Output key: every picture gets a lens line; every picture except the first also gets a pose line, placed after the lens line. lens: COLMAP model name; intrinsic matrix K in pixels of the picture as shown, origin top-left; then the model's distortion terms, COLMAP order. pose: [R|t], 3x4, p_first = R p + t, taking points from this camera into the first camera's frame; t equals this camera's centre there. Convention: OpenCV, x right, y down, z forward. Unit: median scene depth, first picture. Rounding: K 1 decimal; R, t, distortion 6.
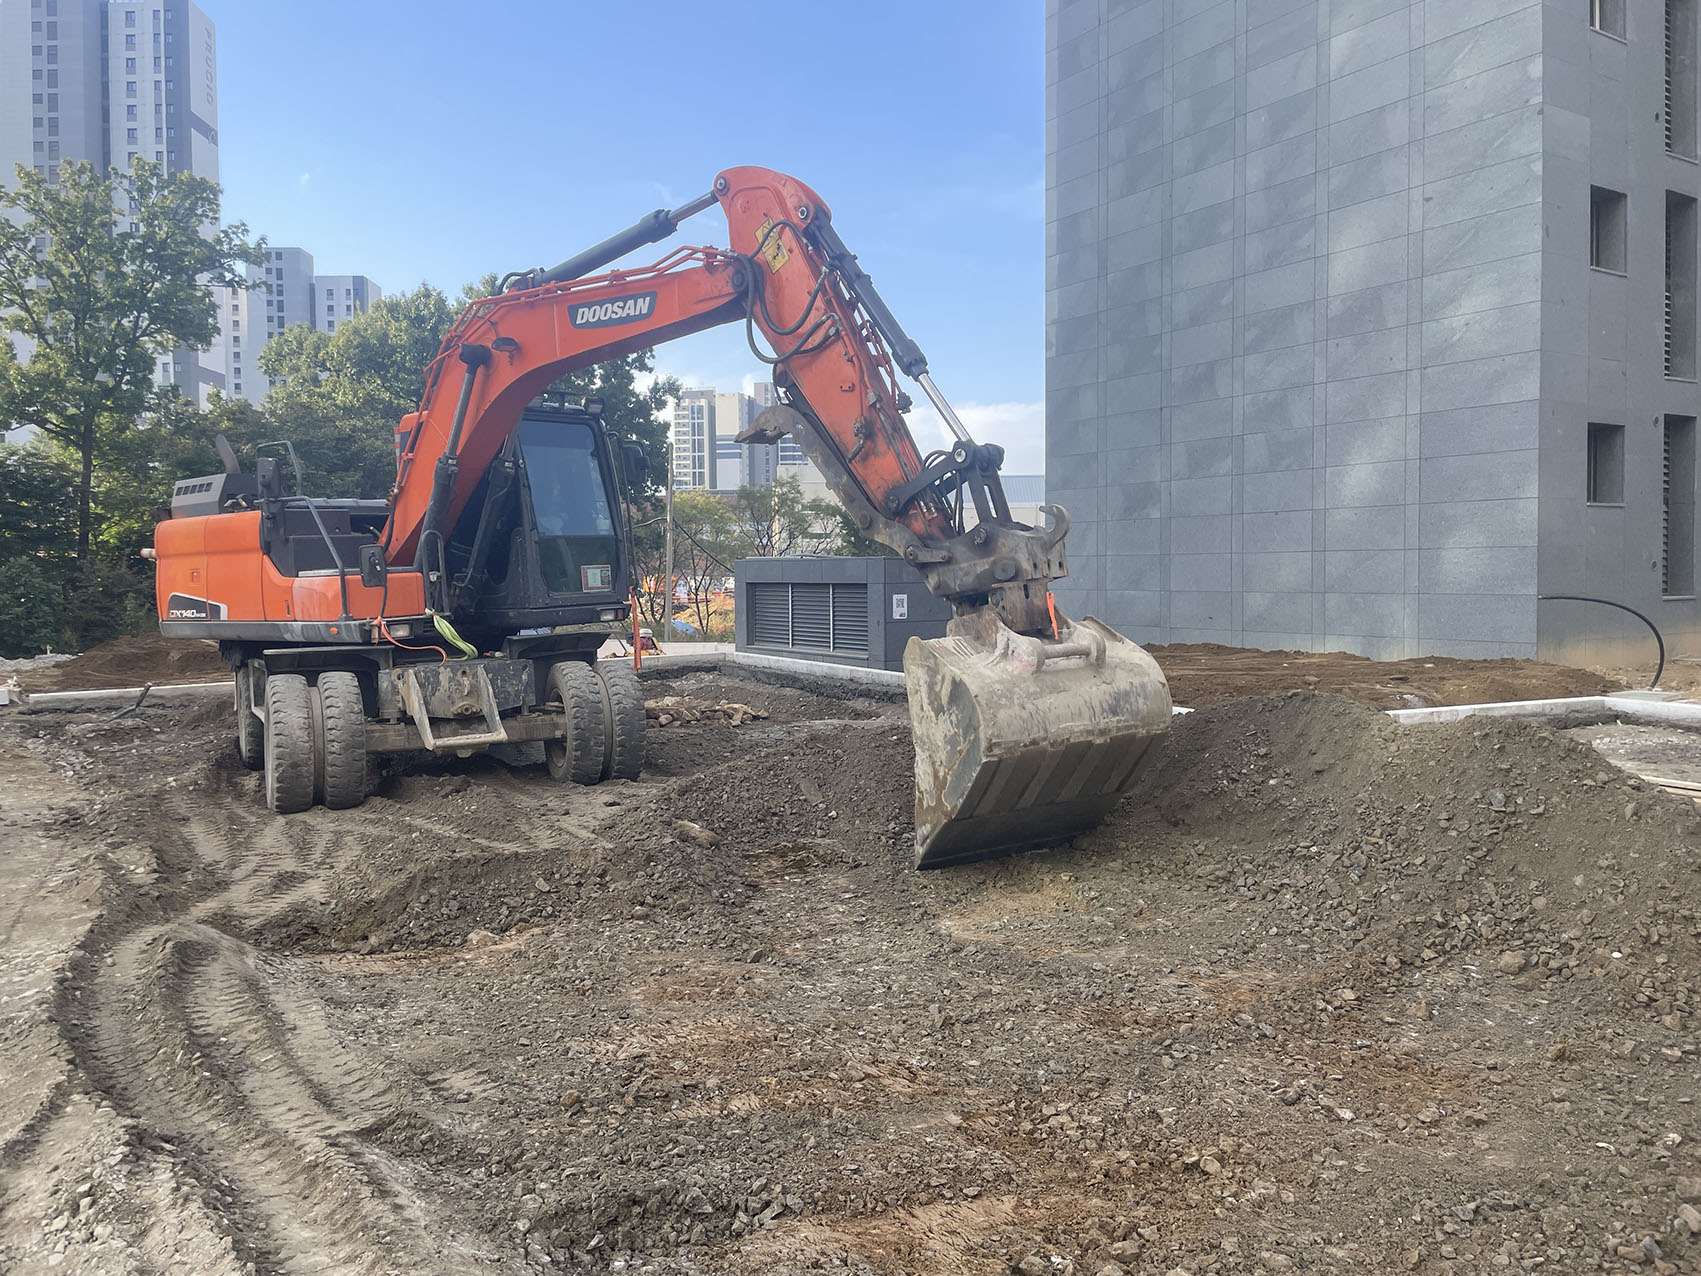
lens RADIAL K [[1293.8, 0, 836.8], [0, 1293.8, 616.7], [0, 0, 1]] dist [0.093562, -0.123269]
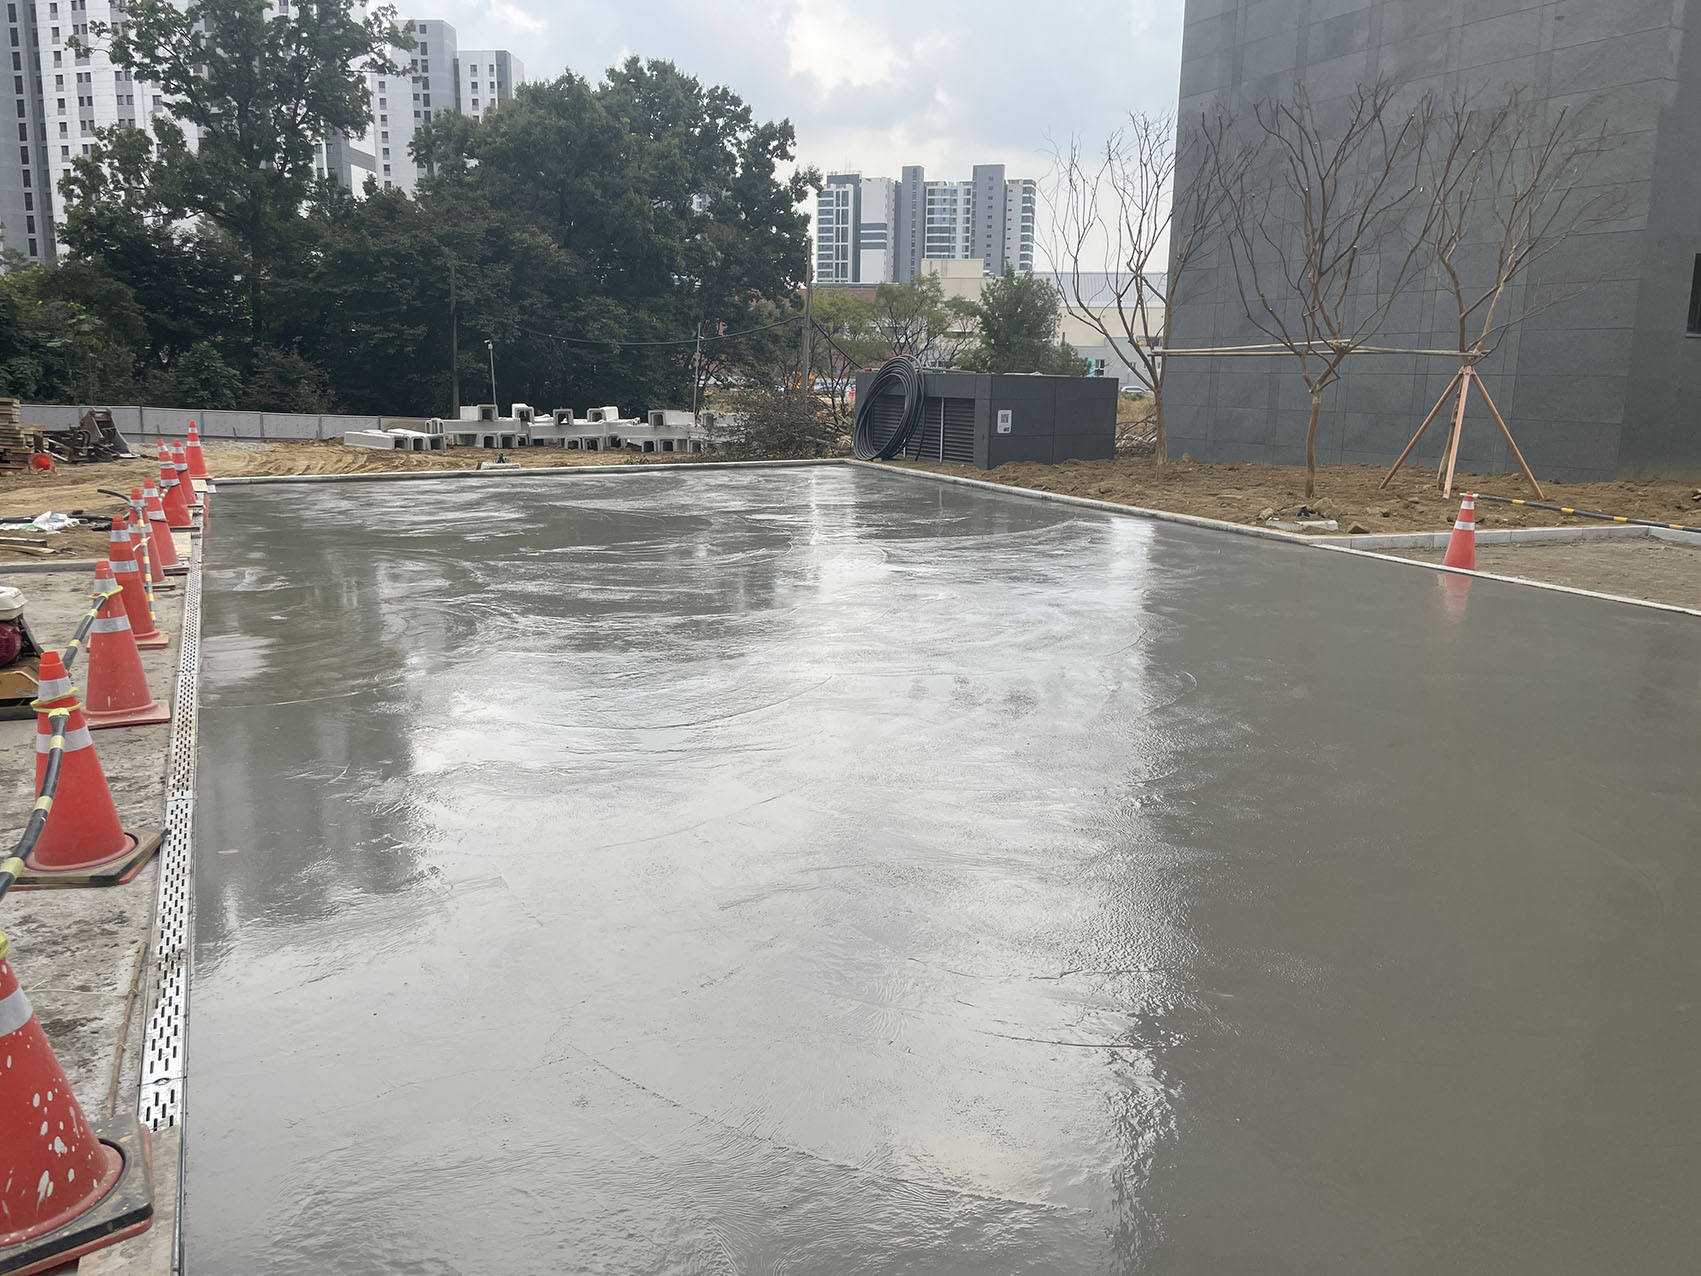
lens RADIAL K [[1297.6, 0, 848.5], [0, 1297.6, 628.0], [0, 0, 1]] dist [0.084850, -0.114753]
pose [[0.994804, 0.041149, -0.093127, 0.007126], [-0.025658, 0.986489, 0.161804, -0.002616], [0.098527, -0.158574, 0.982419, -0.025389]]
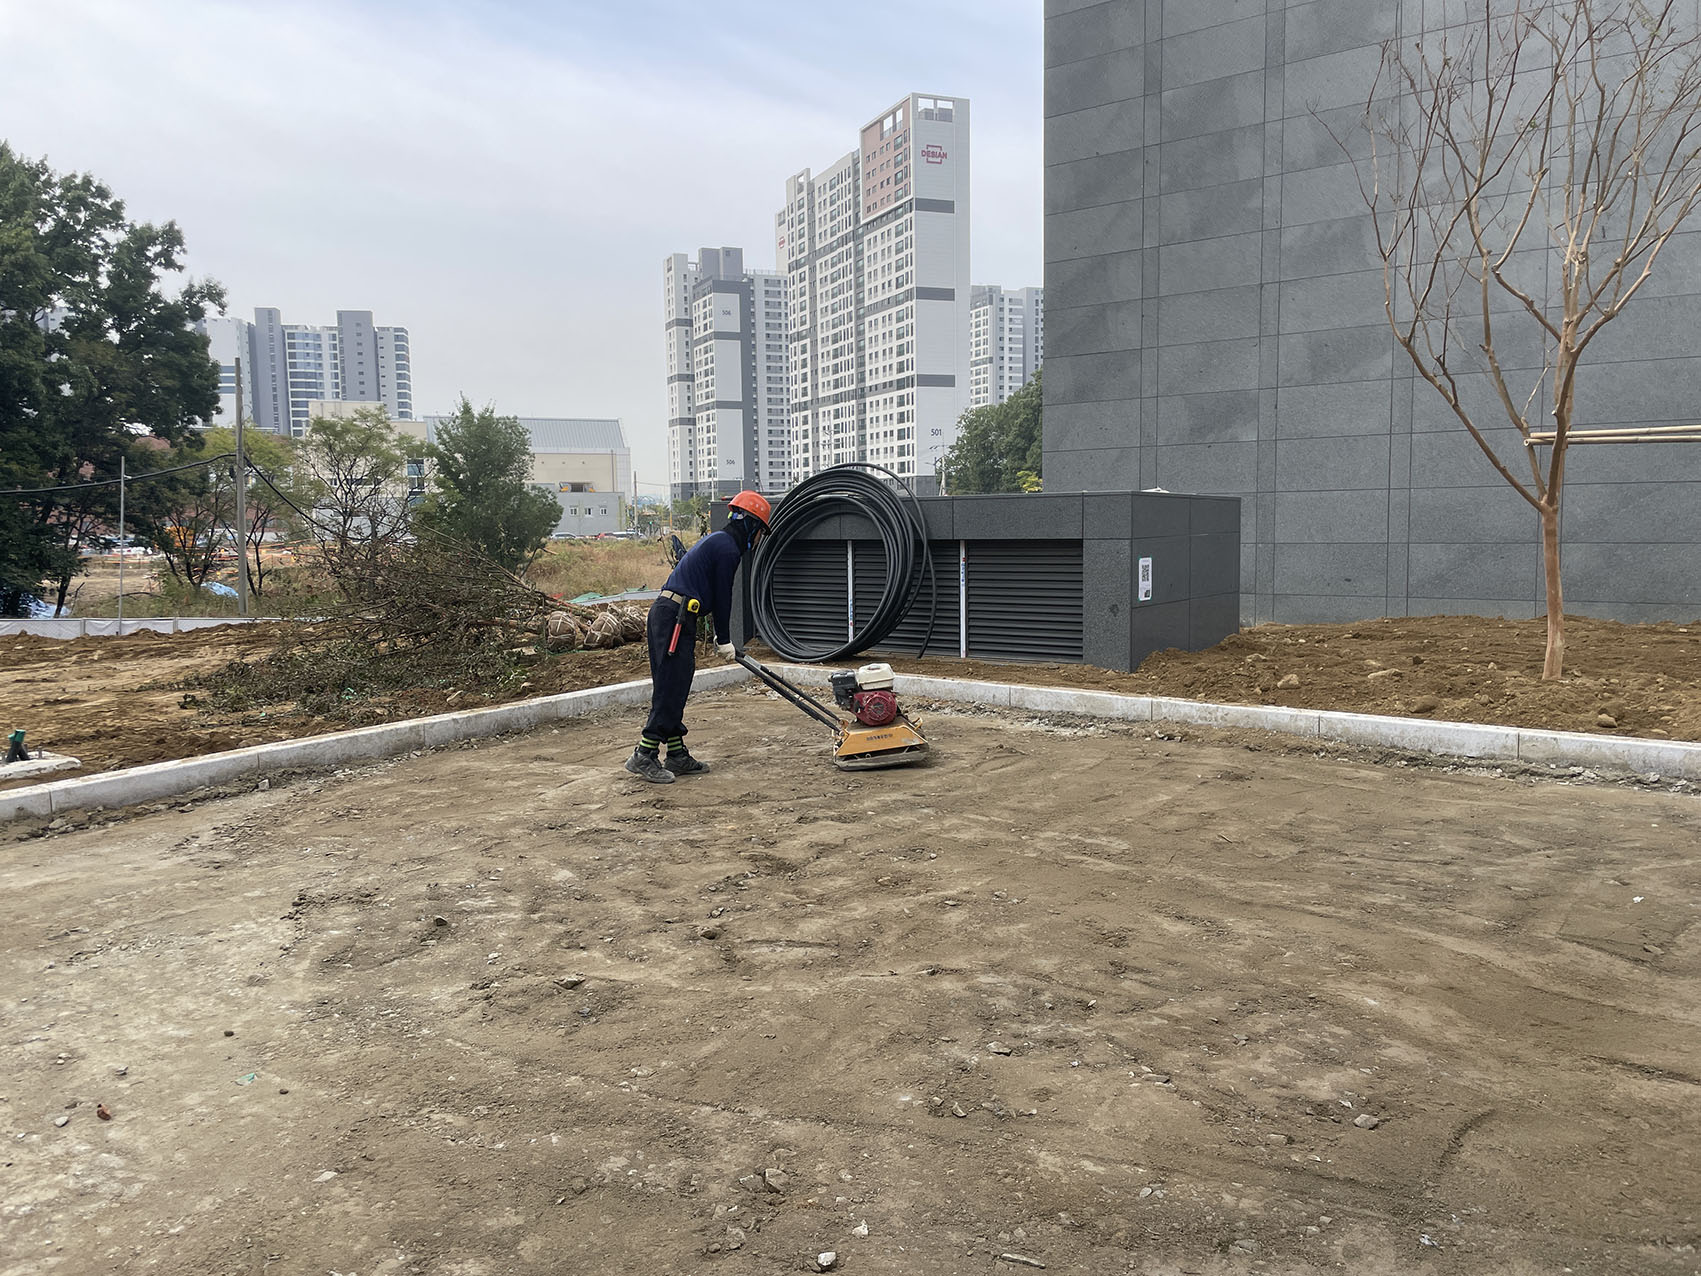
lens RADIAL K [[1297.6, 0, 848.5], [0, 1297.6, 628.0], [0, 0, 1]] dist [0.084850, -0.114753]
pose [[0.935647, -0.037242, 0.350967, -0.070489], [0.020622, 0.998487, 0.050975, -0.004641], [-0.352334, -0.040457, 0.934999, 0.130089]]
